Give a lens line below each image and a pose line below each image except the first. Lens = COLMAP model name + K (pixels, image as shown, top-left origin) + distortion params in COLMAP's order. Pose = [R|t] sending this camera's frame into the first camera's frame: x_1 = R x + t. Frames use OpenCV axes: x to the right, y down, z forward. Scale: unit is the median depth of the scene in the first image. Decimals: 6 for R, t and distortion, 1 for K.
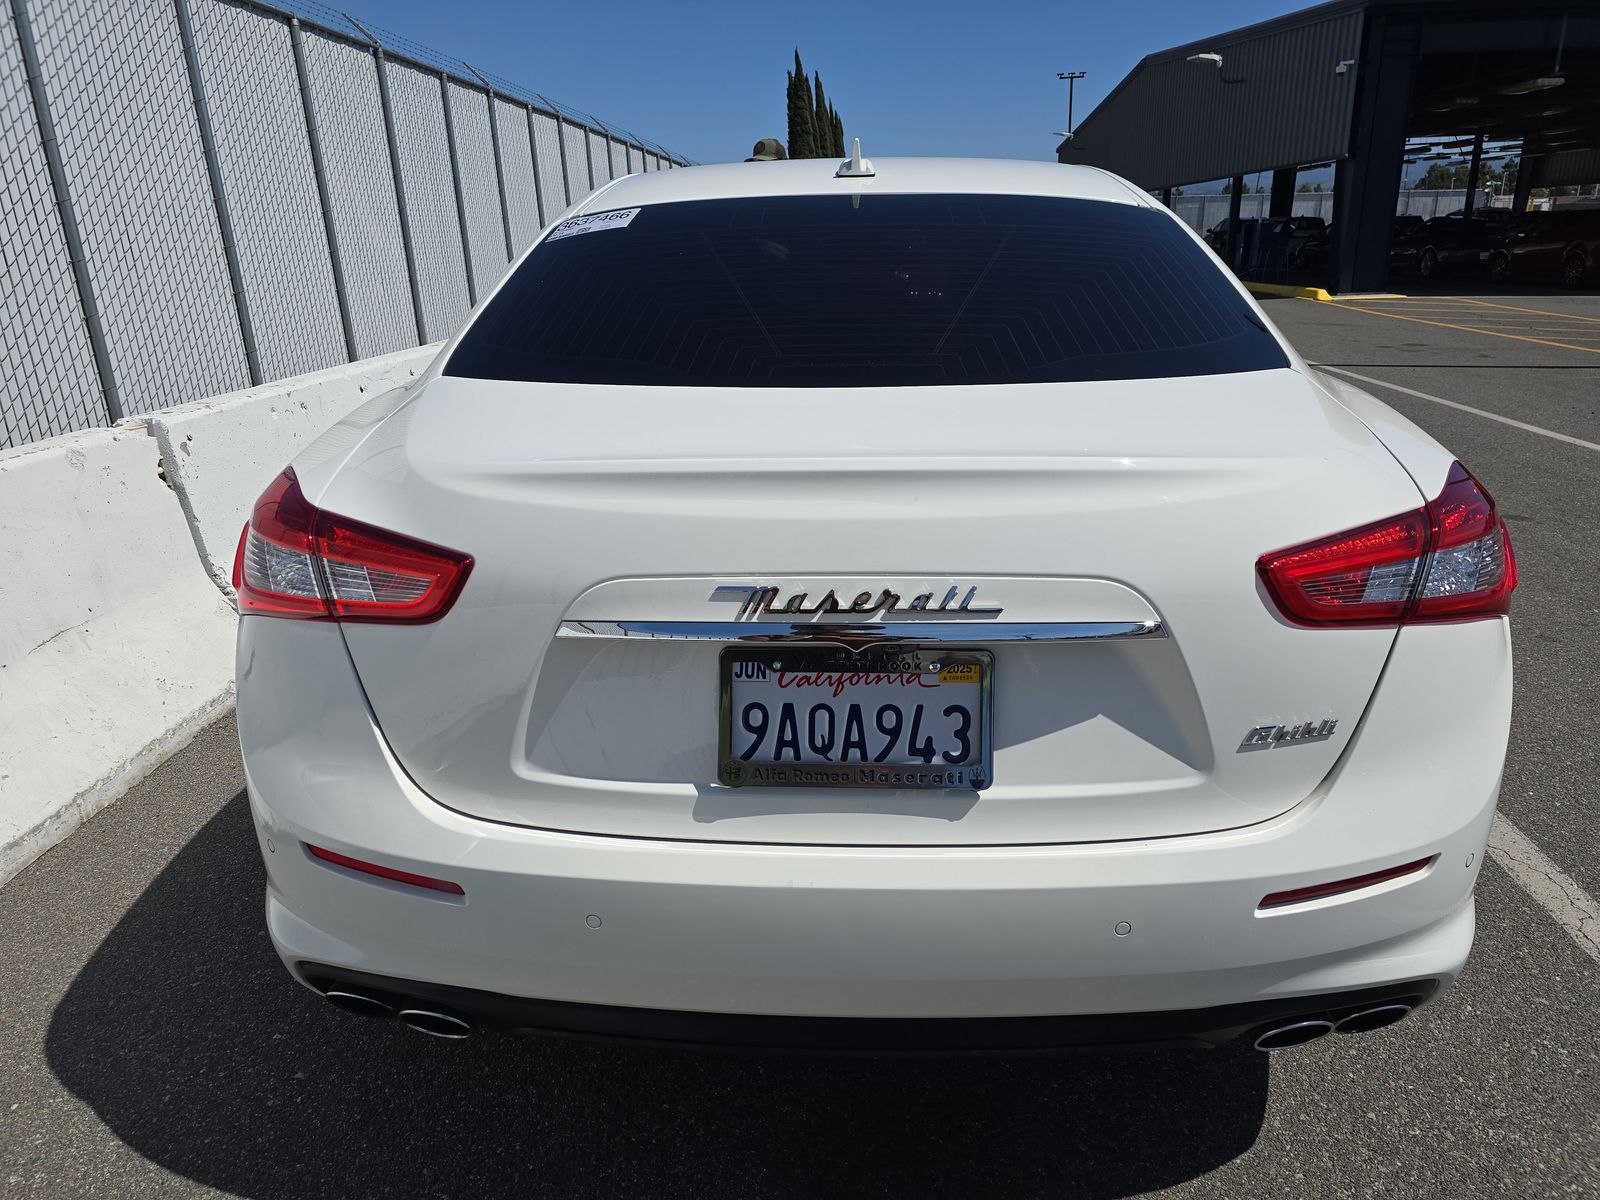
lens RADIAL K [[1080.2, 0, 777.8], [0, 1080.2, 595.0], [0, 0, 1]] dist [0.062863, -0.051135]
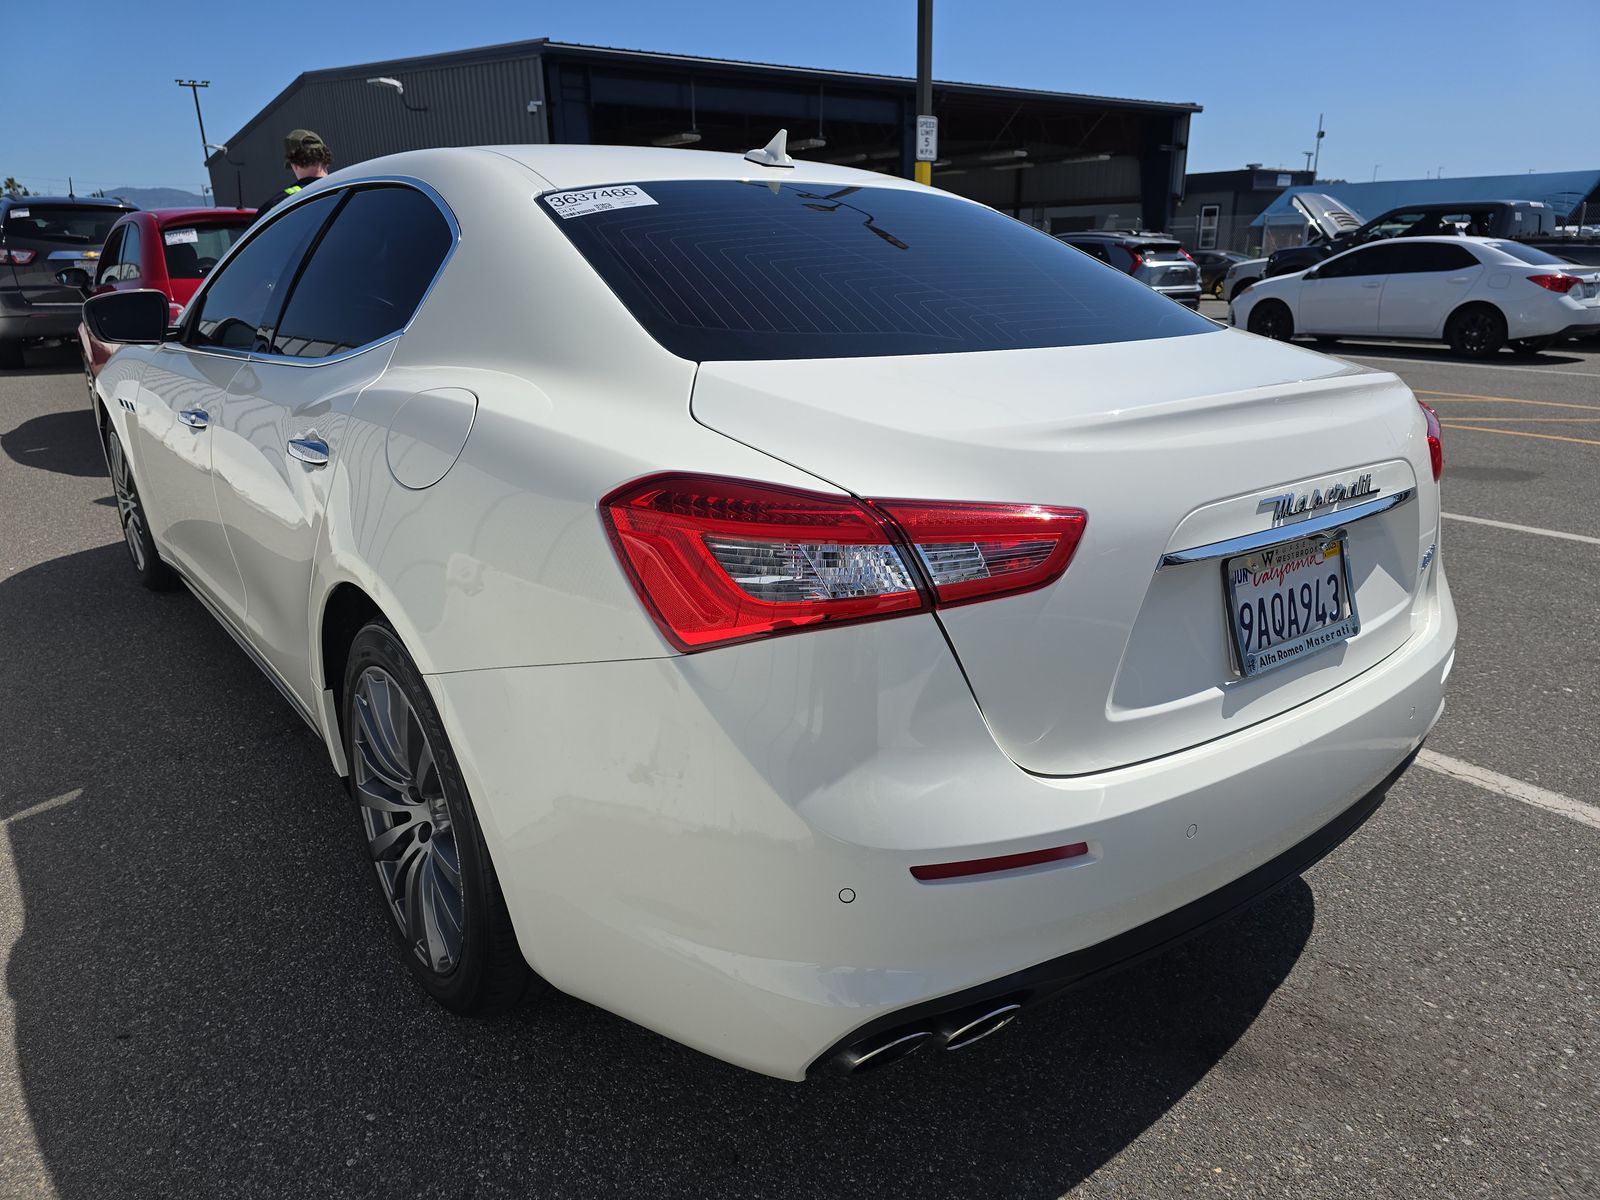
lens RADIAL K [[1114.9, 0, 799.4], [0, 1114.9, 602.9], [0, 0, 1]] dist [0.059614, -0.066973]
pose [[0.753829, -0.181216, 0.631587, -1.109040], [0.196552, 0.979394, 0.046416, -0.048724], [-0.626984, 0.089150, 0.773914, 0.358575]]
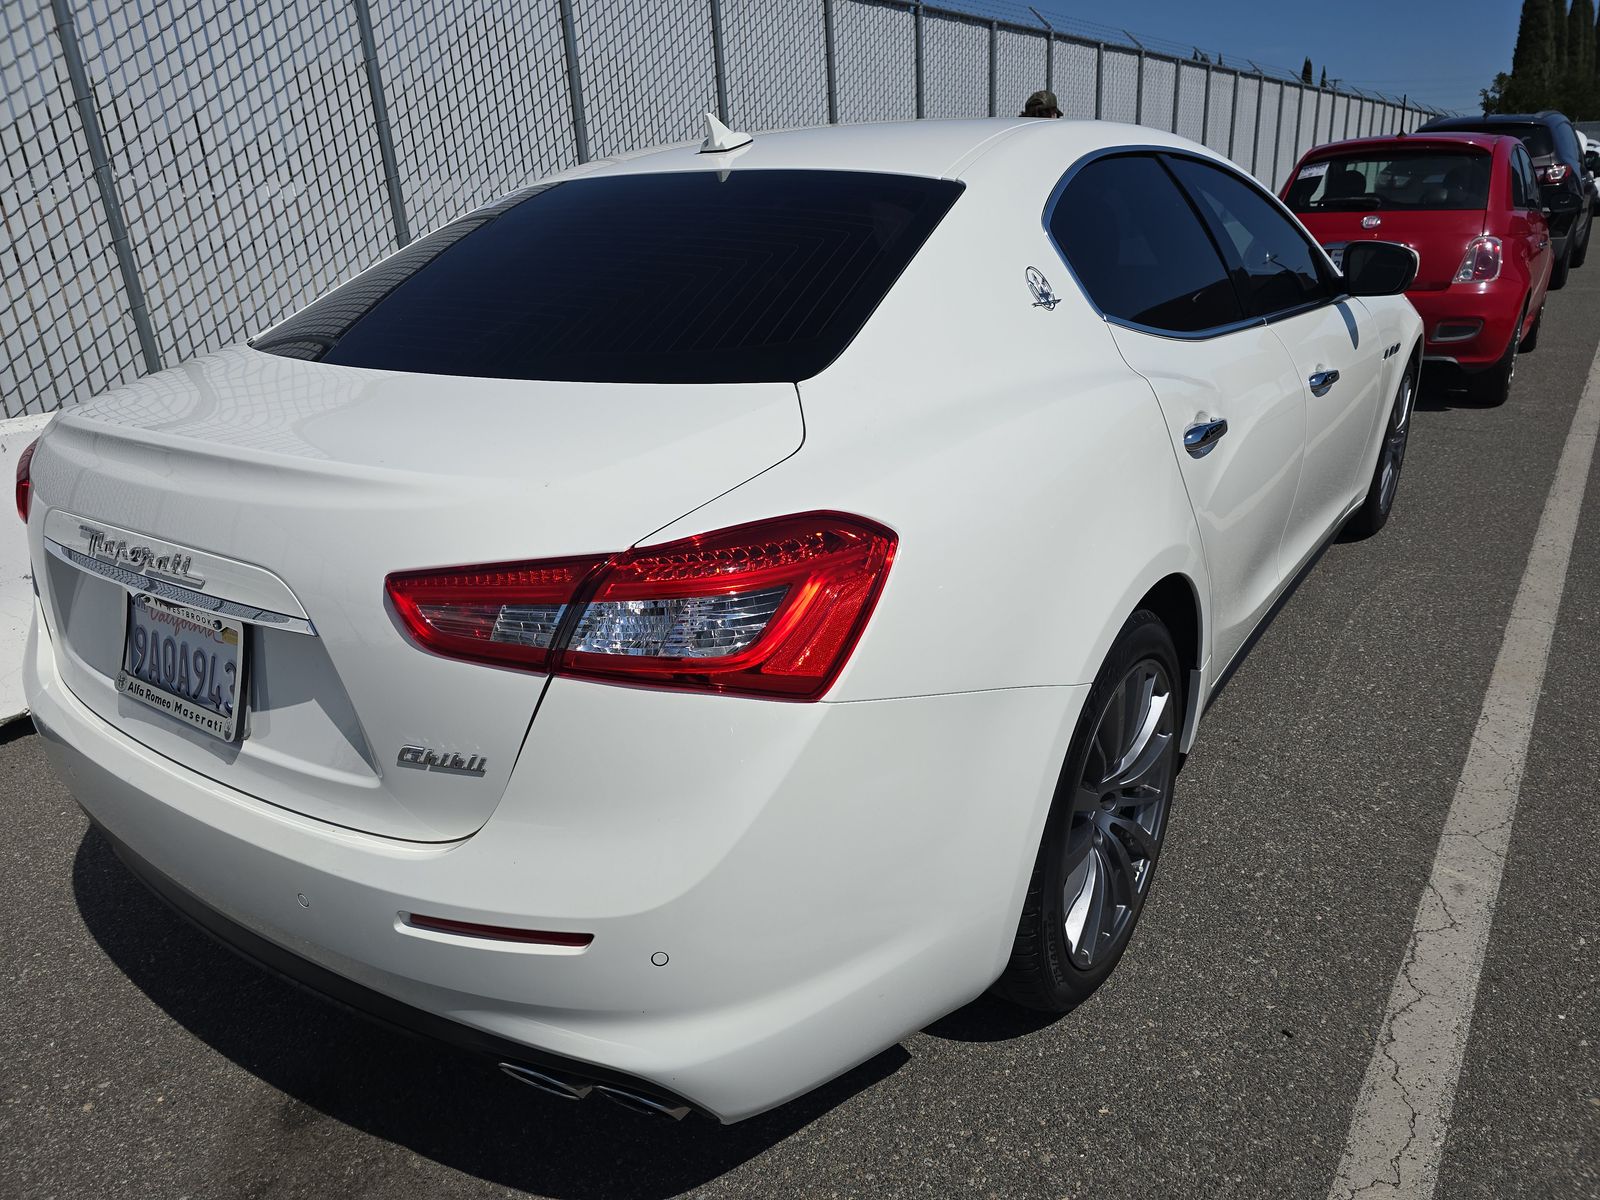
lens RADIAL K [[1080.2, 0, 777.8], [0, 1080.2, 595.0], [0, 0, 1]] dist [0.062863, -0.051135]
pose [[0.844232, 0.172642, -0.507412, 1.156644], [-0.148583, 0.984984, 0.087919, -0.144717], [0.514971, 0.001169, 0.857207, 0.312612]]
